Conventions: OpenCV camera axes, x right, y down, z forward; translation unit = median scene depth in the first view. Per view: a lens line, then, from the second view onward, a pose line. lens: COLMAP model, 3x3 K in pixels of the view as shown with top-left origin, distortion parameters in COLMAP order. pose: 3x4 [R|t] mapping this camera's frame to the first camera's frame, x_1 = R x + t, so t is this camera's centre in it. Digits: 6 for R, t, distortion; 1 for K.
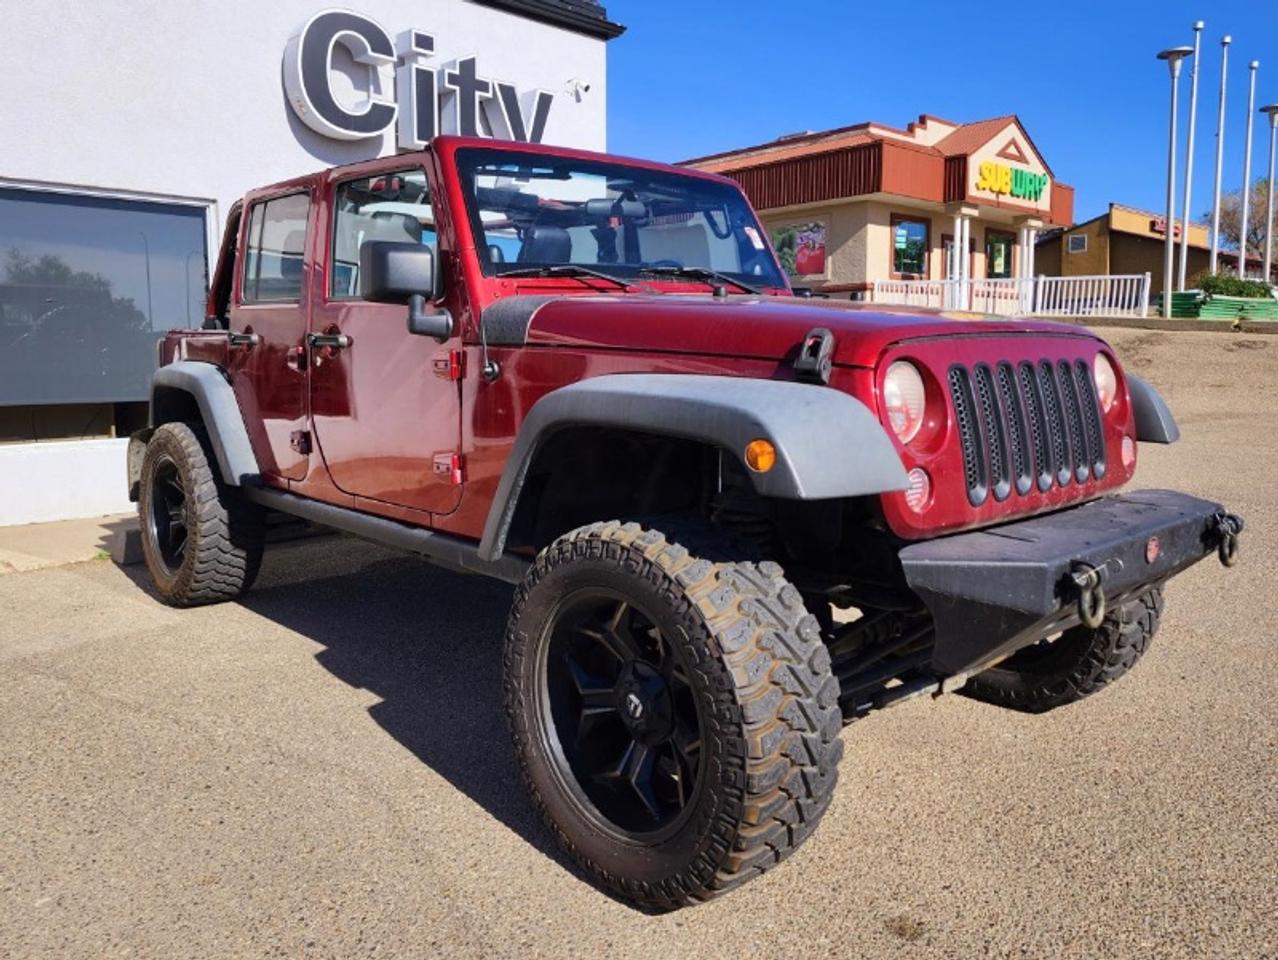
lens RADIAL K [[997.1, 0, 591.9], [0, 997.1, 438.1], [0, 0, 1]] dist [0.034155, 0.000323]
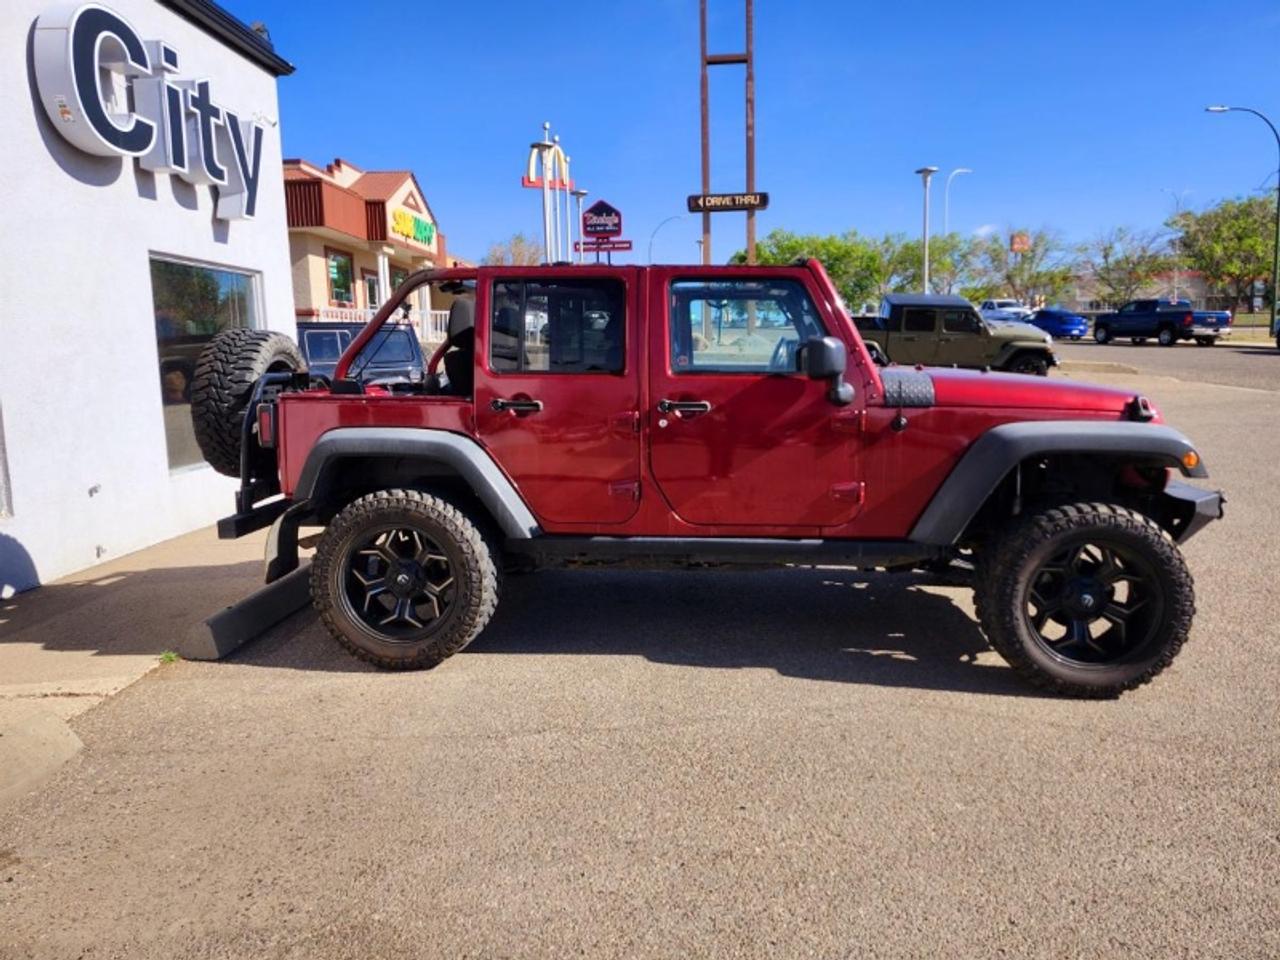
lens RADIAL K [[879.1, 0, 671.9], [0, 879.1, 481.8], [0, 0, 1]] dist [0.069890, -0.042953]
pose [[0.708392, -0.106764, 0.697697, -0.144633], [0.074621, 0.994282, 0.076383, -0.012307], [-0.701863, -0.002046, 0.712309, 0.030227]]
